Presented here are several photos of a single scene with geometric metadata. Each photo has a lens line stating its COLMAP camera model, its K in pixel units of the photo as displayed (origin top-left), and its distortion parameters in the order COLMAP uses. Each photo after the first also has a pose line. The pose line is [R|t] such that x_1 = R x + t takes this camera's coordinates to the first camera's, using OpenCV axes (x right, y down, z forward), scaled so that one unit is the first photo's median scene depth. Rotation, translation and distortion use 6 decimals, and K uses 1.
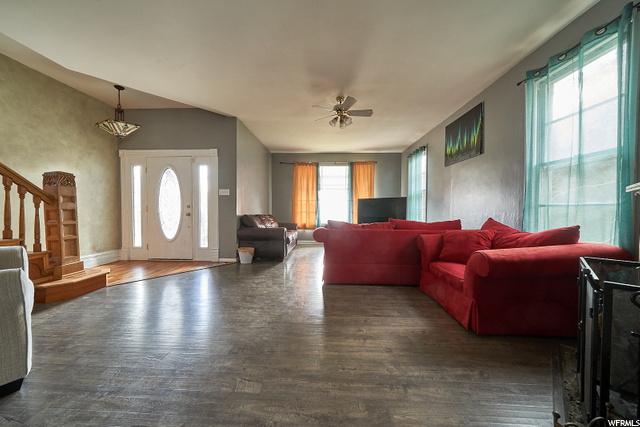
lens RADIAL K [[222.8, 0, 314.9], [0, 222.8, 213.8], [0, 0, 1]] dist [-0.000665, -0.000124]
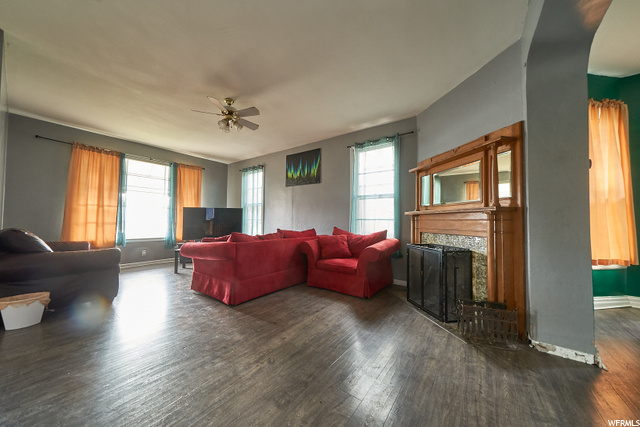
lens RADIAL K [[222.8, 0, 314.9], [0, 222.8, 213.8], [0, 0, 1]] dist [-0.000665, -0.000124]
pose [[0.556325, 0.029733, 0.830432, -0.374851], [0.006867, 0.999161, -0.040375, -0.006726], [-0.830936, 0.028164, 0.555654, 0.173288]]
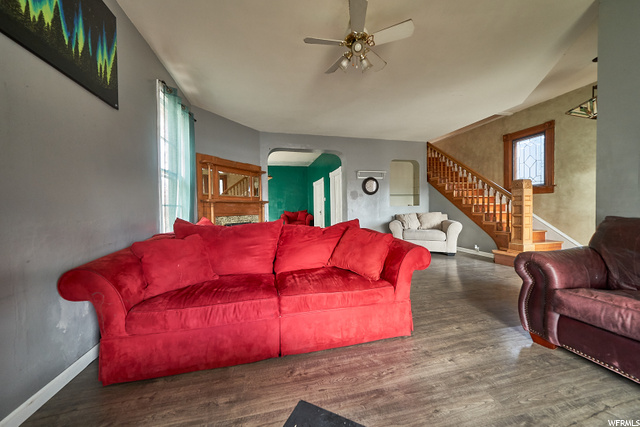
lens RADIAL K [[222.8, 0, 314.9], [0, 222.8, 213.8], [0, 0, 1]] dist [-0.000665, -0.000124]
pose [[-0.964088, 0.016434, -0.265073, 0.329797], [0.006079, 0.999188, 0.039841, -0.020123], [0.265512, 0.036799, -0.963405, 1.323531]]
